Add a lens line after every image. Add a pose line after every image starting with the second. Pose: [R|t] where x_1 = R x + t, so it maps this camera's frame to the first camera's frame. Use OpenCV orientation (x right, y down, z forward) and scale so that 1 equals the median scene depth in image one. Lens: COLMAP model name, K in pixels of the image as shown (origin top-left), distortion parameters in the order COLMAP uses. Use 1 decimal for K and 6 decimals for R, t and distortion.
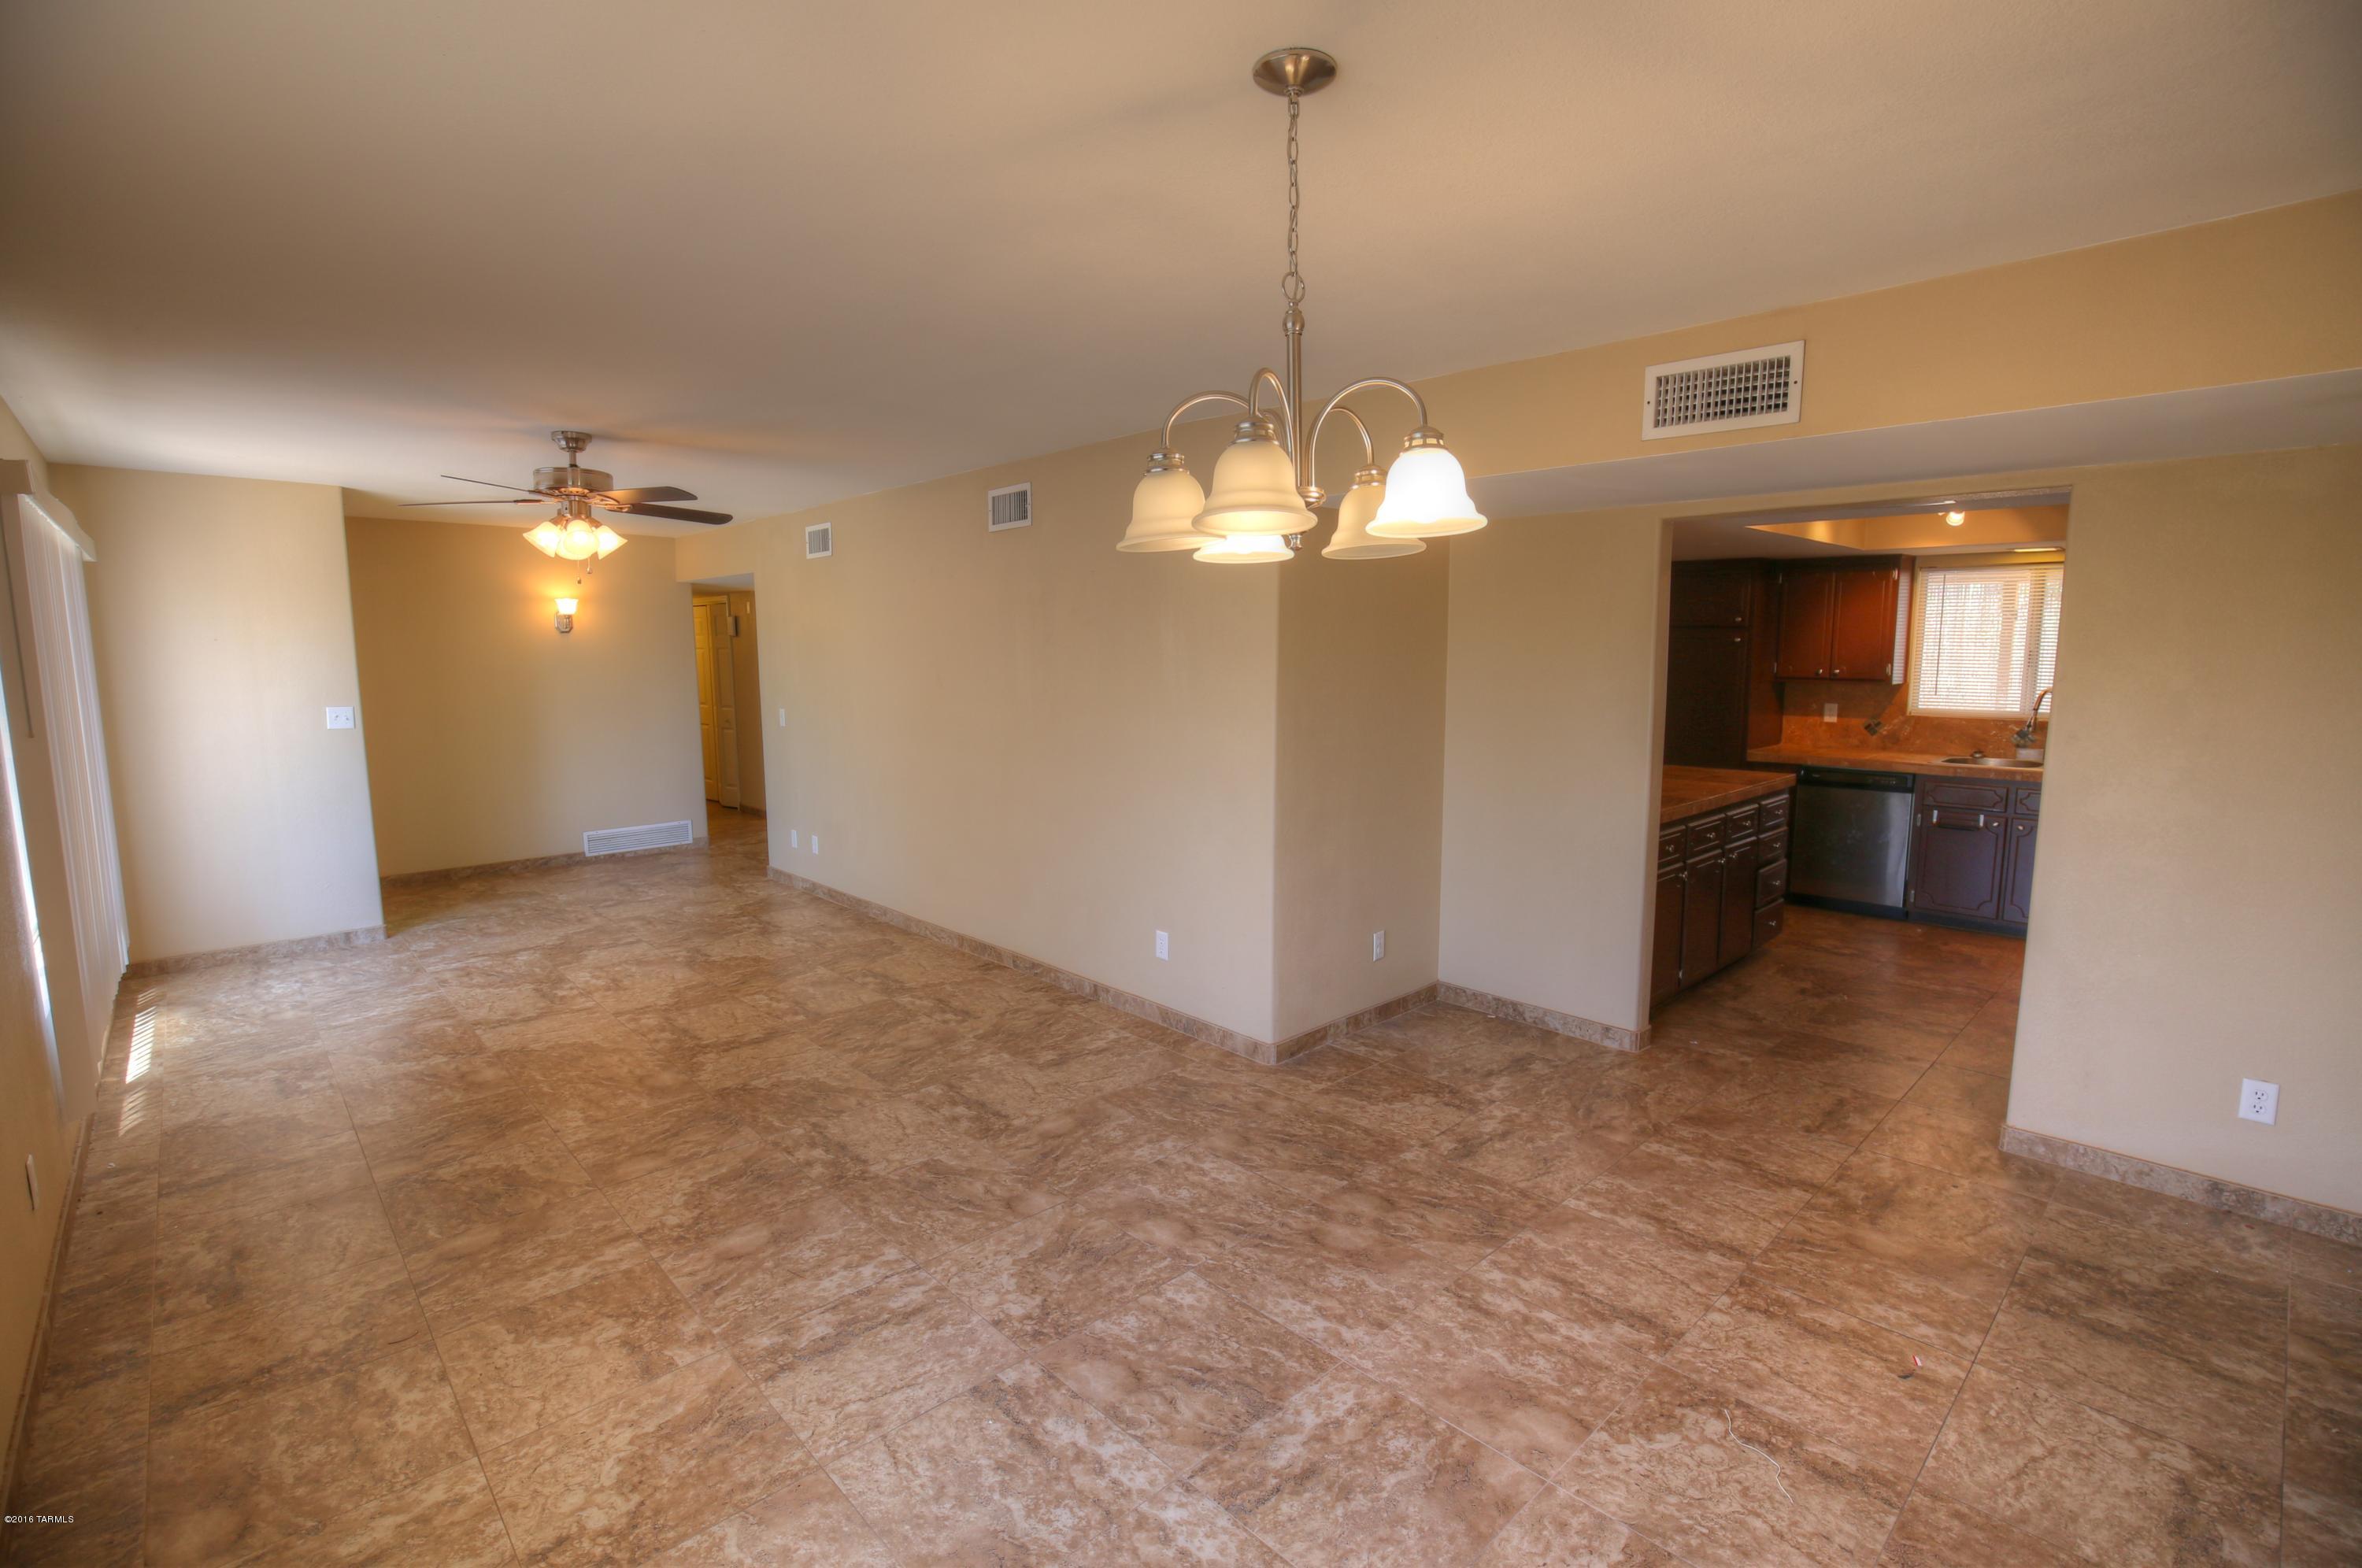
lens RADIAL K [[1088.5, 0, 1185.2], [0, 1088.5, 781.0], [0, 0, 1]] dist [-0.039944, 0.008575]
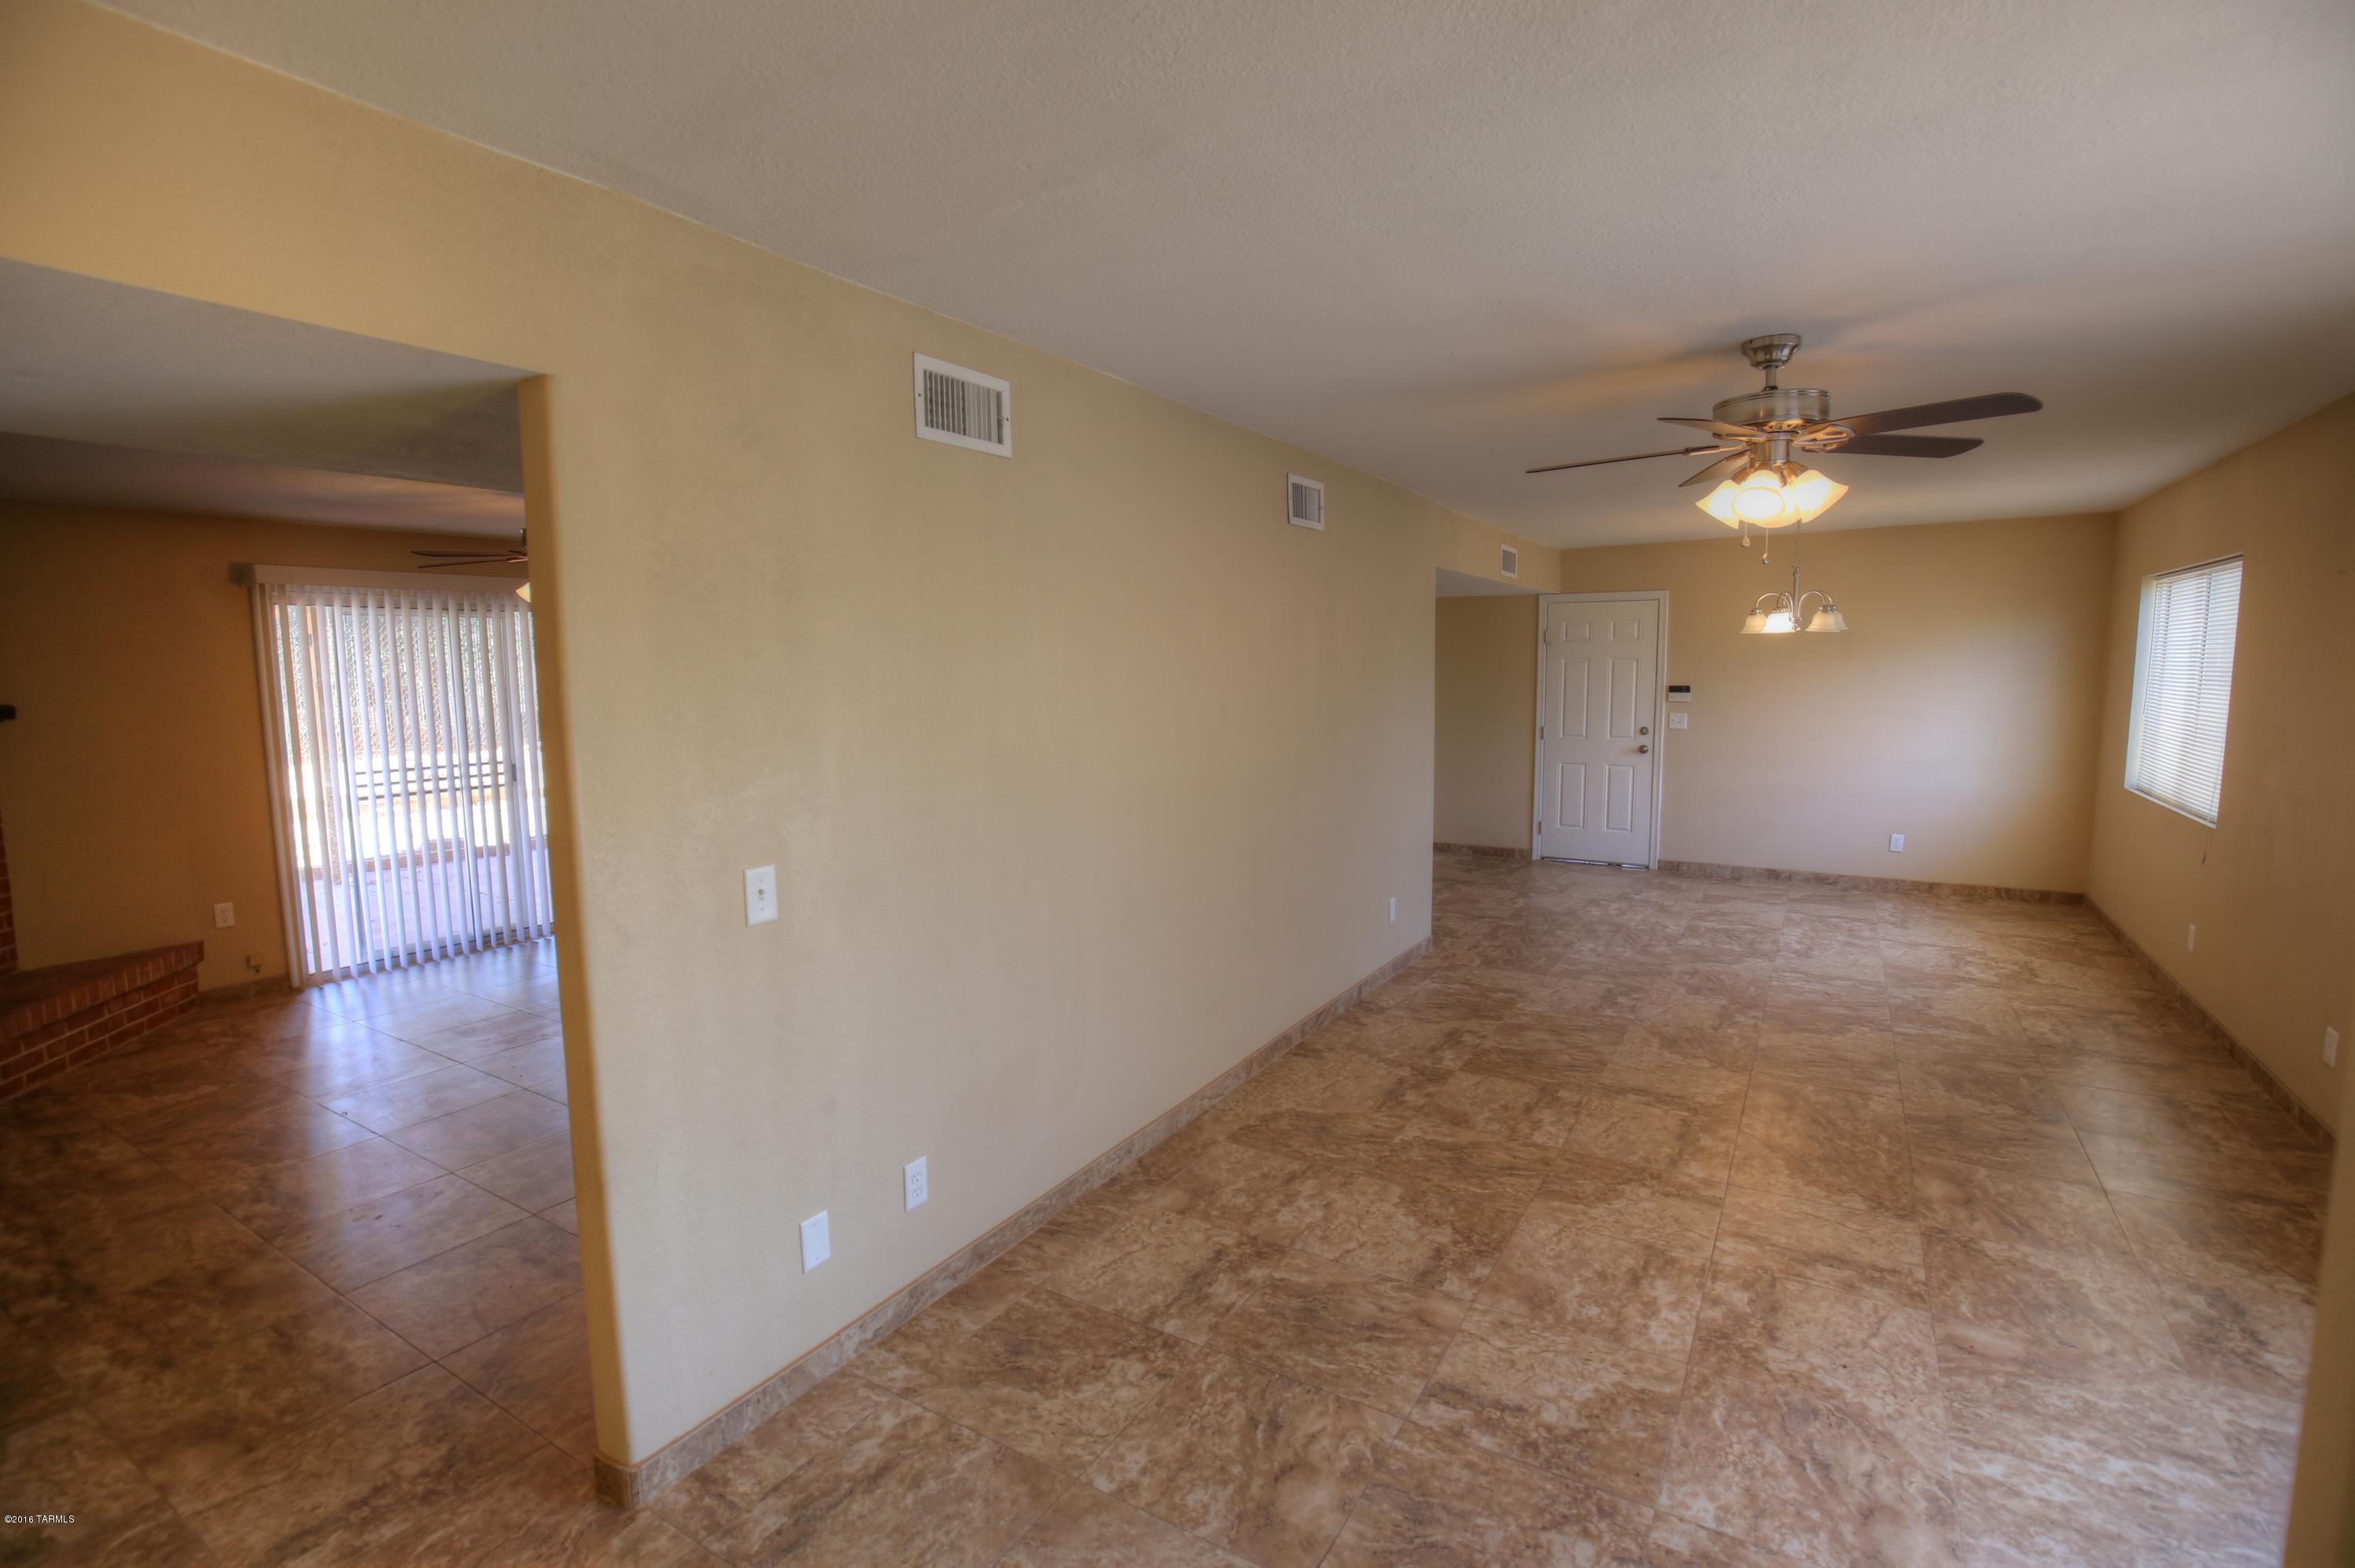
lens RADIAL K [[1085.4, 0, 1181.7], [0, 1085.4, 781.0], [0, 0, 1]] dist [-0.039944, 0.008575]
pose [[-0.264857, -0.098317, 0.959263, -1.234701], [0.131241, 0.981857, 0.136869, -0.206797], [-0.955315, 0.162145, -0.247148, 1.687566]]
